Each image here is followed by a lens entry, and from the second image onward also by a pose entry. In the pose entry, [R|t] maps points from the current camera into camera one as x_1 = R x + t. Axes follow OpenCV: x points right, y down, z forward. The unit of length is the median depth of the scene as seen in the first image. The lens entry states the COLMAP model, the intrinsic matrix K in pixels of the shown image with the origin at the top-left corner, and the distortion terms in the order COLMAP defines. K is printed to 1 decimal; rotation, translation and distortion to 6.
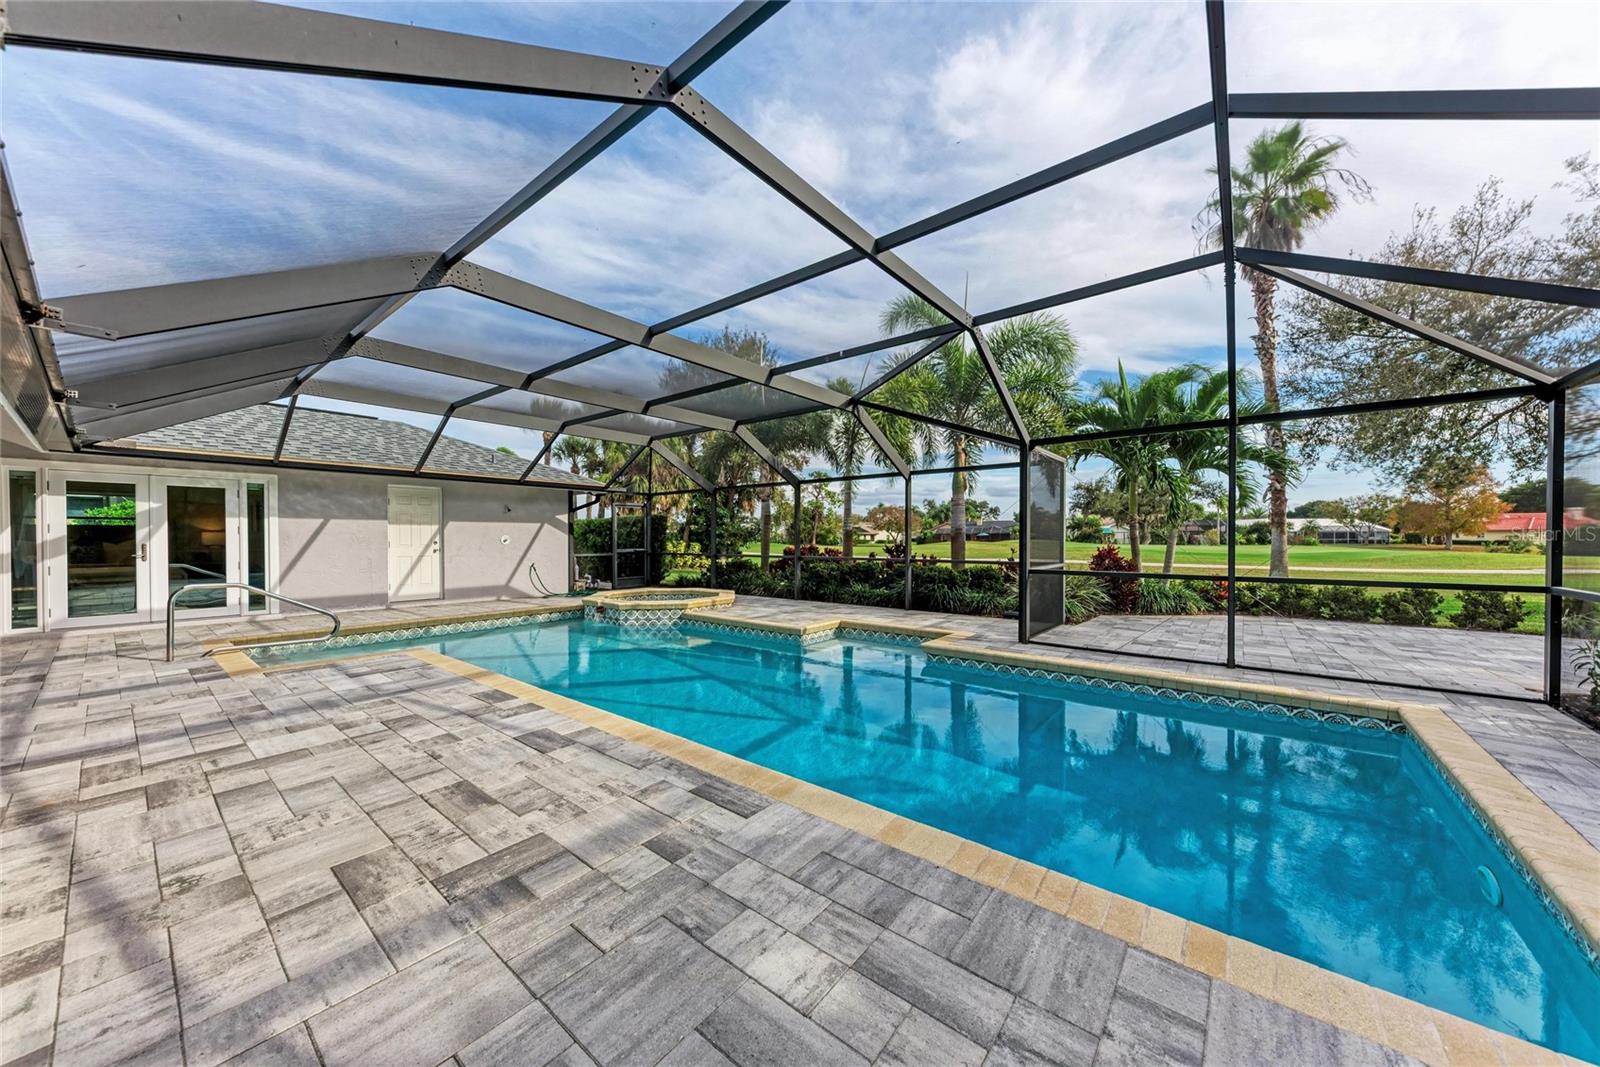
lens RADIAL K [[550.2, 0, 800.2], [0, 550.2, 538.0], [0, 0, 1]] dist [0.008506, -0.002275]
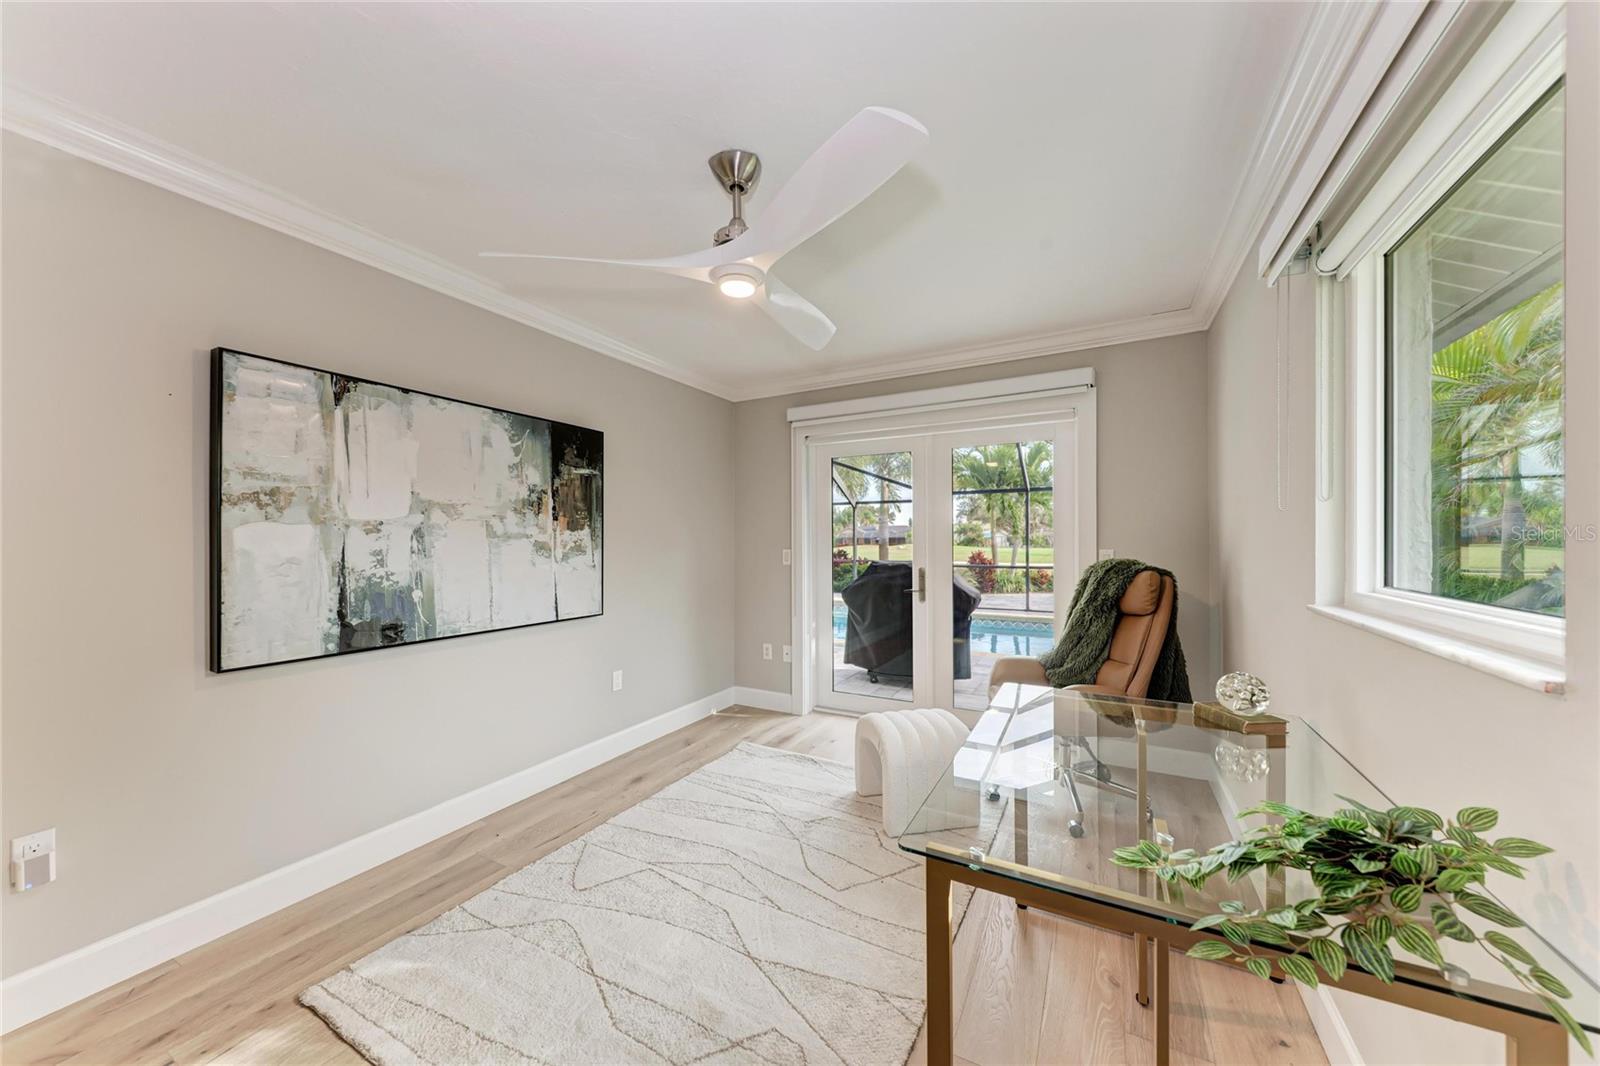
lens RADIAL K [[550.4, 0, 800.1], [0, 550.4, 539.3], [0, 0, 1]] dist [0.001668, -0.001671]
pose [[0.984412, -0.002201, 0.175864, -0.086565], [0.002993, 0.999987, -0.004233, -0.004616], [-0.175852, 0.004694, 0.984405, -0.184887]]
